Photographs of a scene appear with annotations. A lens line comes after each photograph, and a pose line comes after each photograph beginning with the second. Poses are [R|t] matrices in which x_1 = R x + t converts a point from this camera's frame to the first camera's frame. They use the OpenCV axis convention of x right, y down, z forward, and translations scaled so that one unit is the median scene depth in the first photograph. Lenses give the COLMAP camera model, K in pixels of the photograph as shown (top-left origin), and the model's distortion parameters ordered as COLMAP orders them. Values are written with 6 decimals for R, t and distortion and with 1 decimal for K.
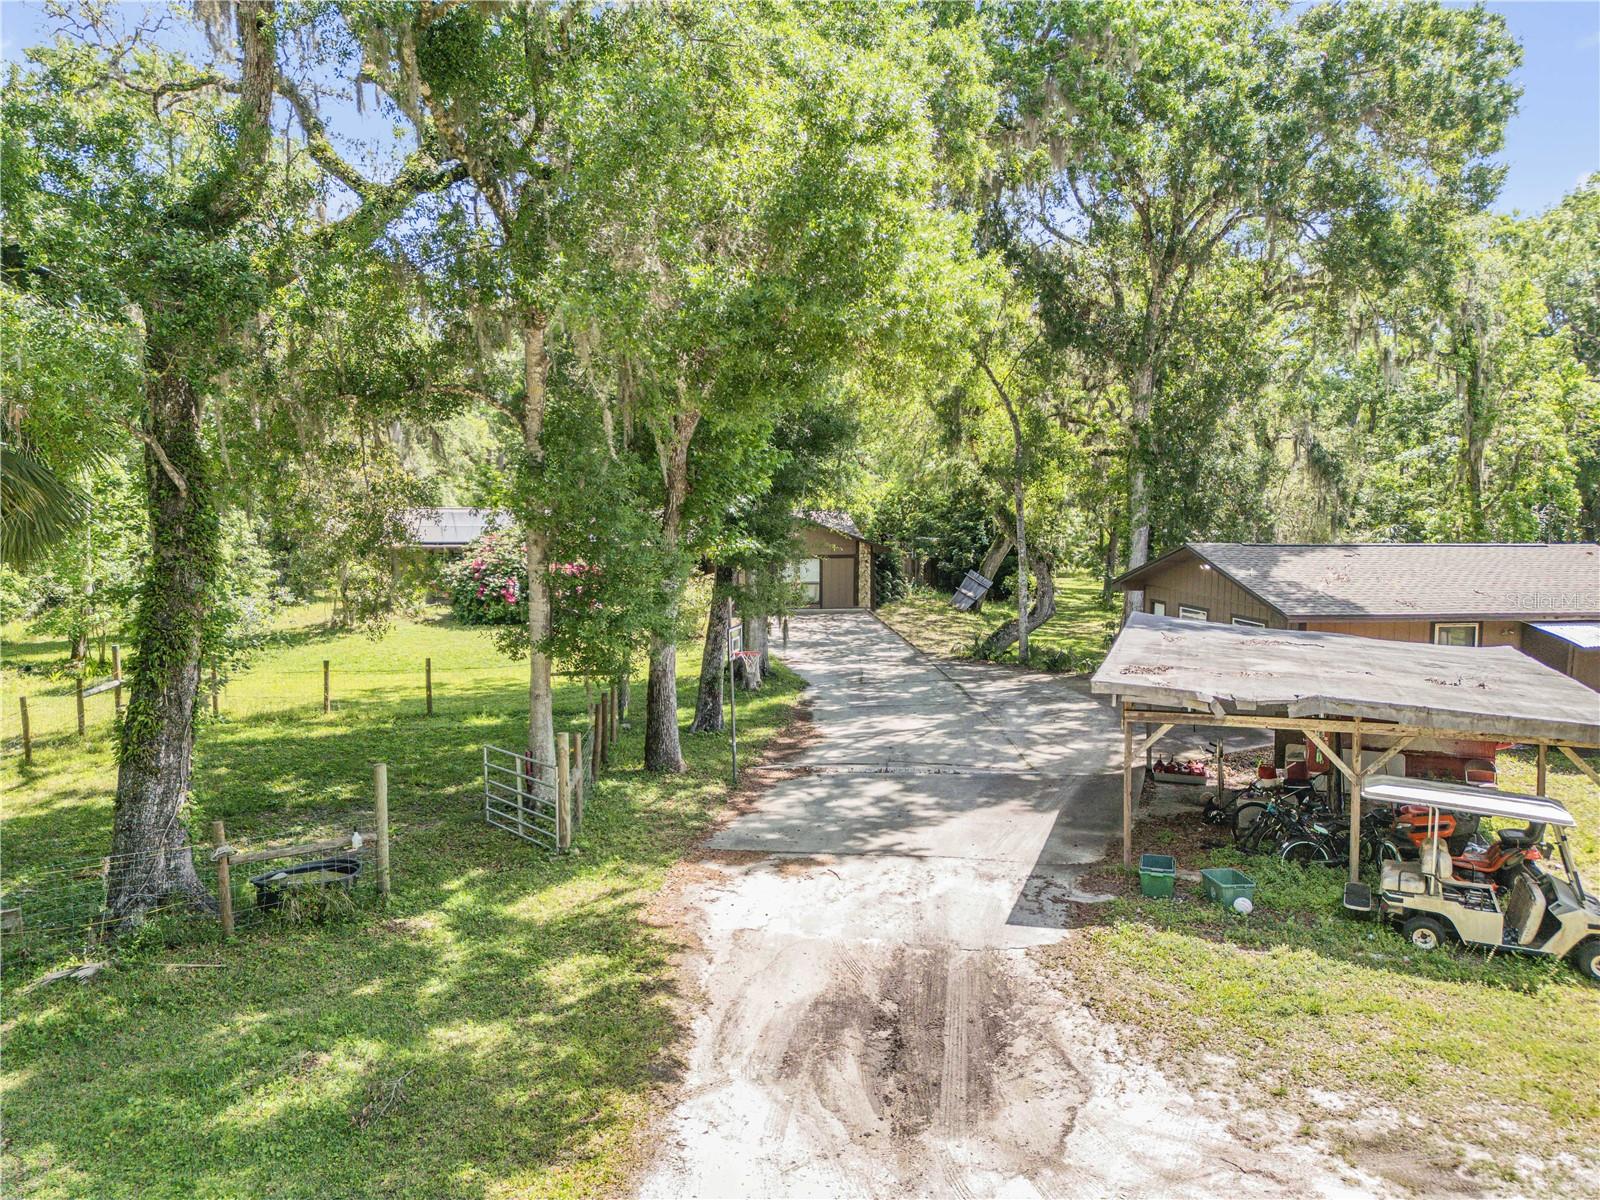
lens RADIAL K [[1132.0, 0, 798.7], [0, 1132.0, 602.5], [0, 0, 1]] dist [0.030934, -0.031561]
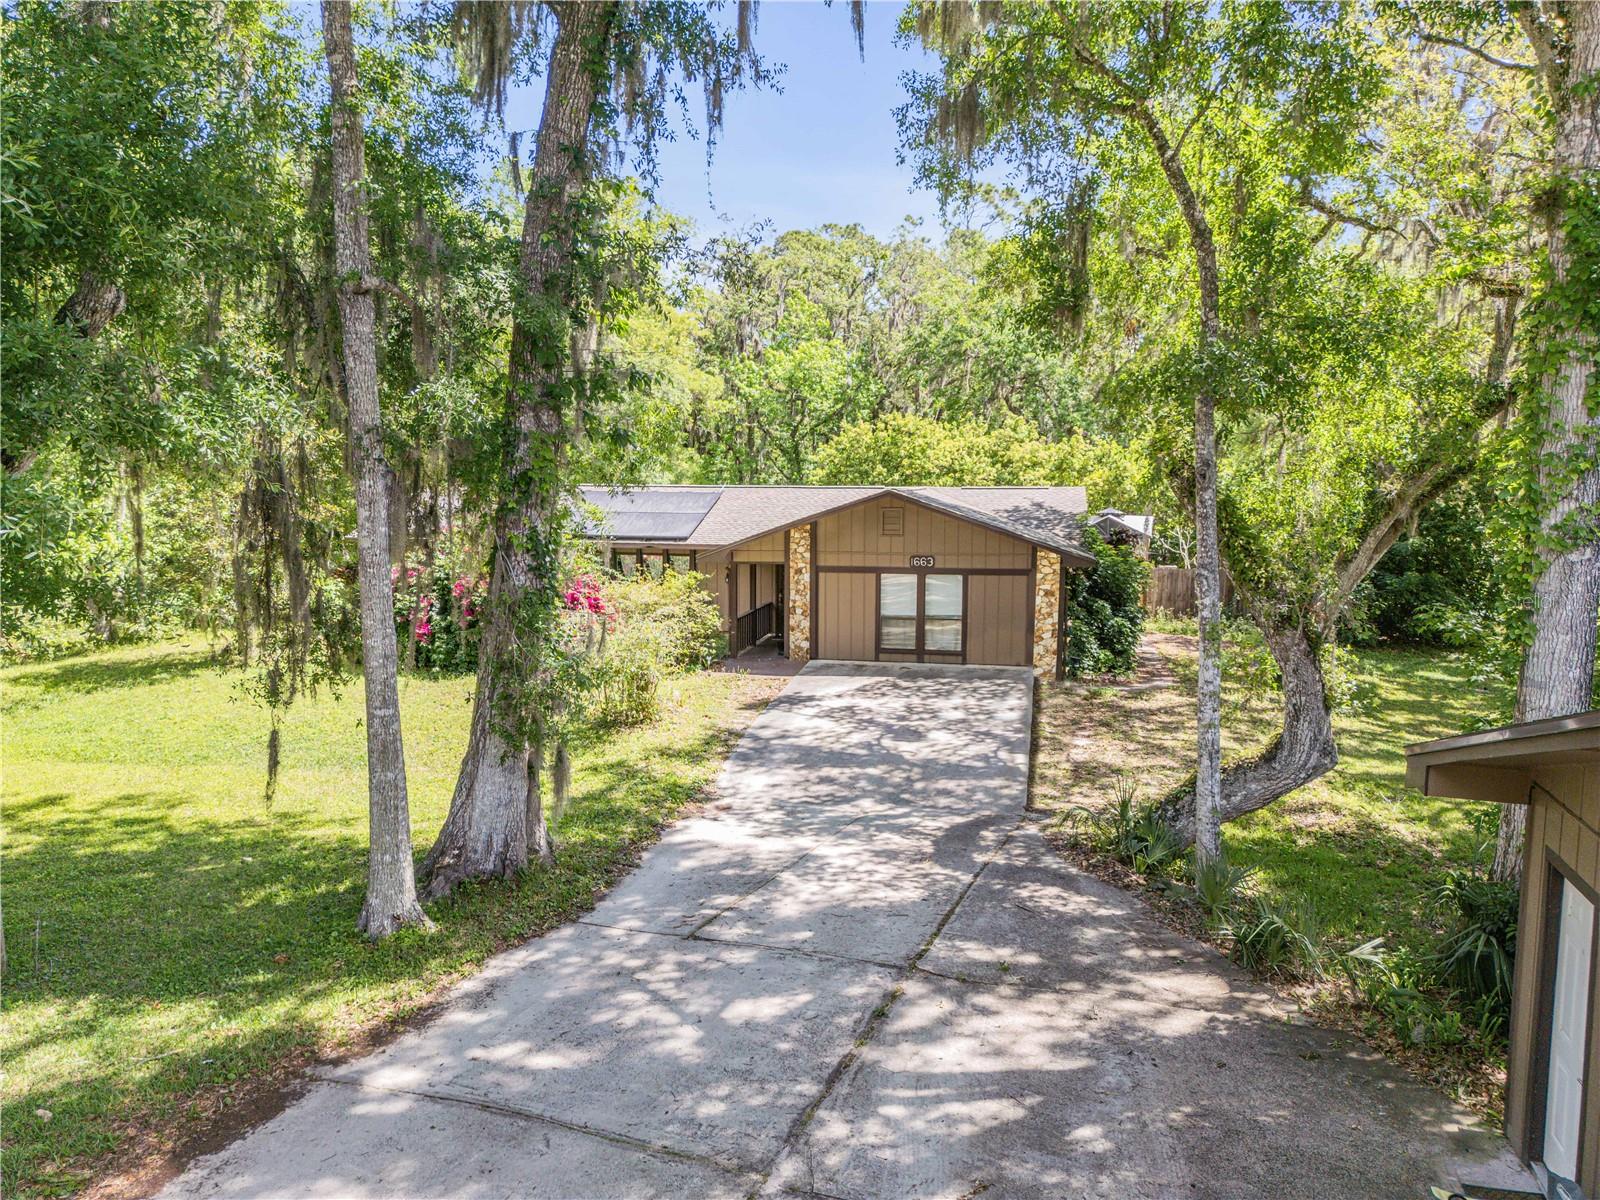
lens RADIAL K [[1132.0, 0, 802.0], [0, 1132.0, 598.6], [0, 0, 1]] dist [0.030934, -0.031561]
pose [[0.917278, 0.041260, -0.396105, 0.192176], [-0.033261, 0.999081, 0.027045, -0.045052], [0.396857, -0.011633, 0.917807, 0.529847]]
